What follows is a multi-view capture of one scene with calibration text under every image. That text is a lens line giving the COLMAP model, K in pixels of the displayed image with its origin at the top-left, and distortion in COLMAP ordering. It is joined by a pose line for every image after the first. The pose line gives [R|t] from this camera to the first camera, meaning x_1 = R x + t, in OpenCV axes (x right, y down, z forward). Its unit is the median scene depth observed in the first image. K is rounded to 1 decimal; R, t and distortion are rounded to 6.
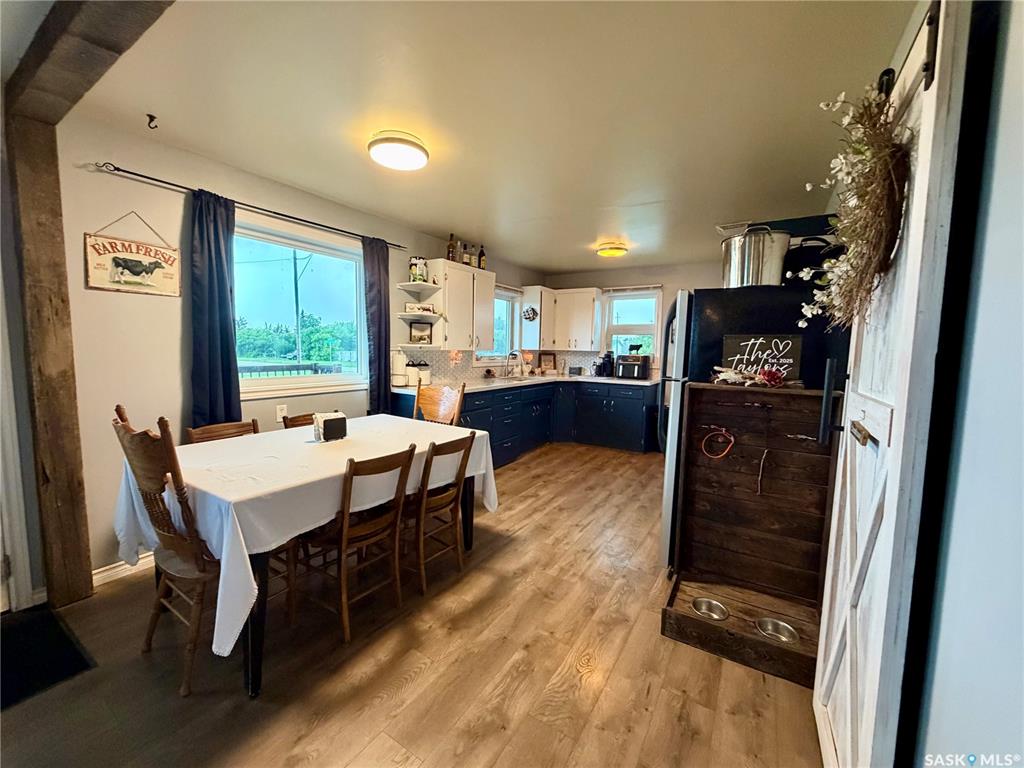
lens RADIAL K [[407.5, 0, 514.6], [0, 407.5, 385.1], [0, 0, 1]] dist [-0.006709, 0.001097]
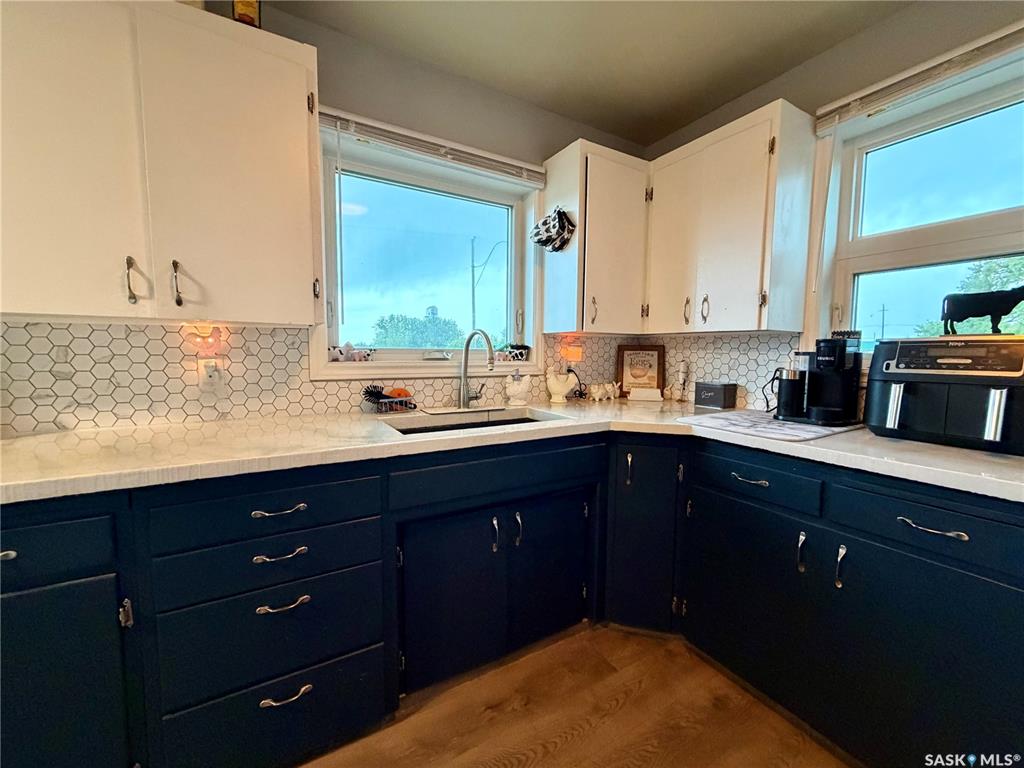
lens RADIAL K [[407.5, 0, 504.4], [0, 407.5, 387.6], [0, 0, 1]] dist [-0.006709, 0.001097]
pose [[0.885392, 0.031116, -0.463802, 0.160372], [-0.033106, 0.999444, 0.003852, -0.038037], [0.463664, 0.011945, 0.885931, 0.652464]]
